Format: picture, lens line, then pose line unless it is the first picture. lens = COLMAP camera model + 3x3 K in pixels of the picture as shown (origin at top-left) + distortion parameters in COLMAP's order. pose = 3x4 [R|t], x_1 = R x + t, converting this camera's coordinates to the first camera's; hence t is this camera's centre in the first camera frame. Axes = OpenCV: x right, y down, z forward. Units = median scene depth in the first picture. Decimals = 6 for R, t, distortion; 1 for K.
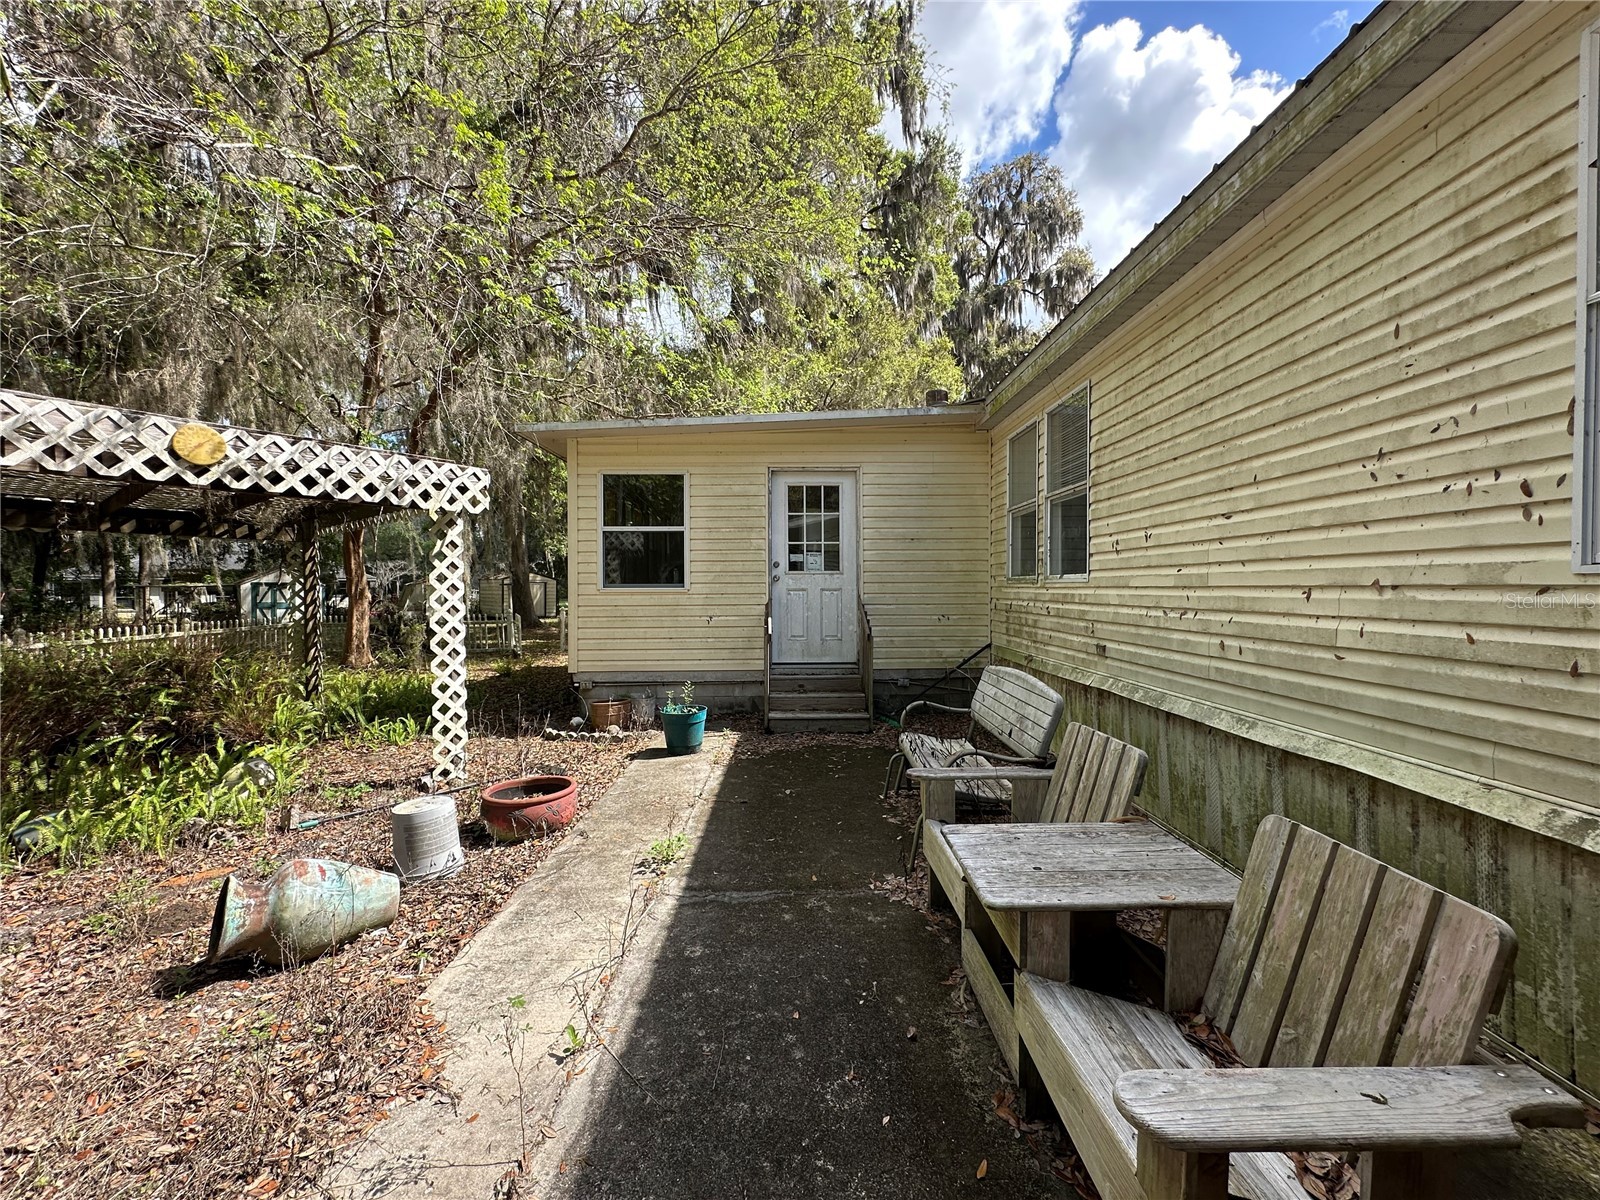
lens RADIAL K [[632.2, 0, 803.1], [0, 632.2, 600.2], [0, 0, 1]] dist [-0.001962, -0.000187]
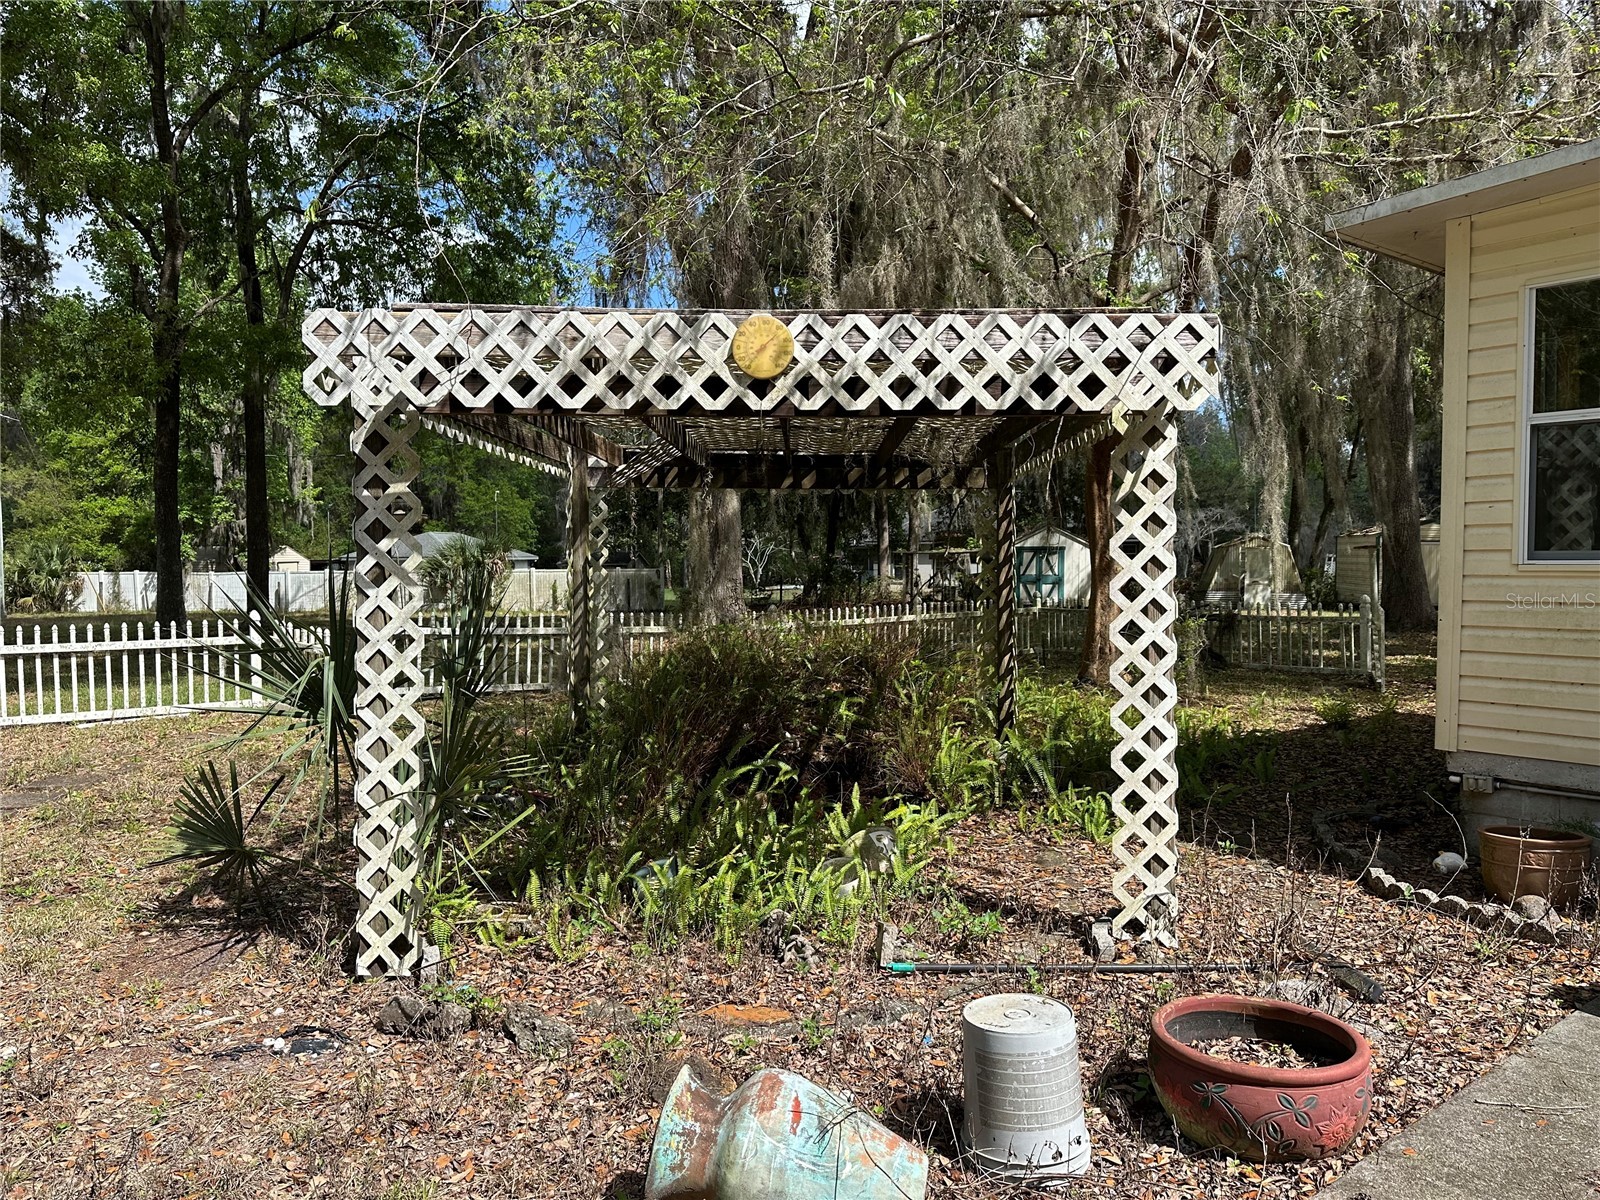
lens RADIAL K [[1103.1, 0, 804.1], [0, 1103.1, 601.5], [0, 0, 1]] dist [0.115588, -0.166740]
pose [[0.599615, 0.030916, -0.799691, -0.011418], [-0.009663, 0.999460, 0.031393, -0.017448], [0.800230, -0.011096, 0.599590, 0.271852]]
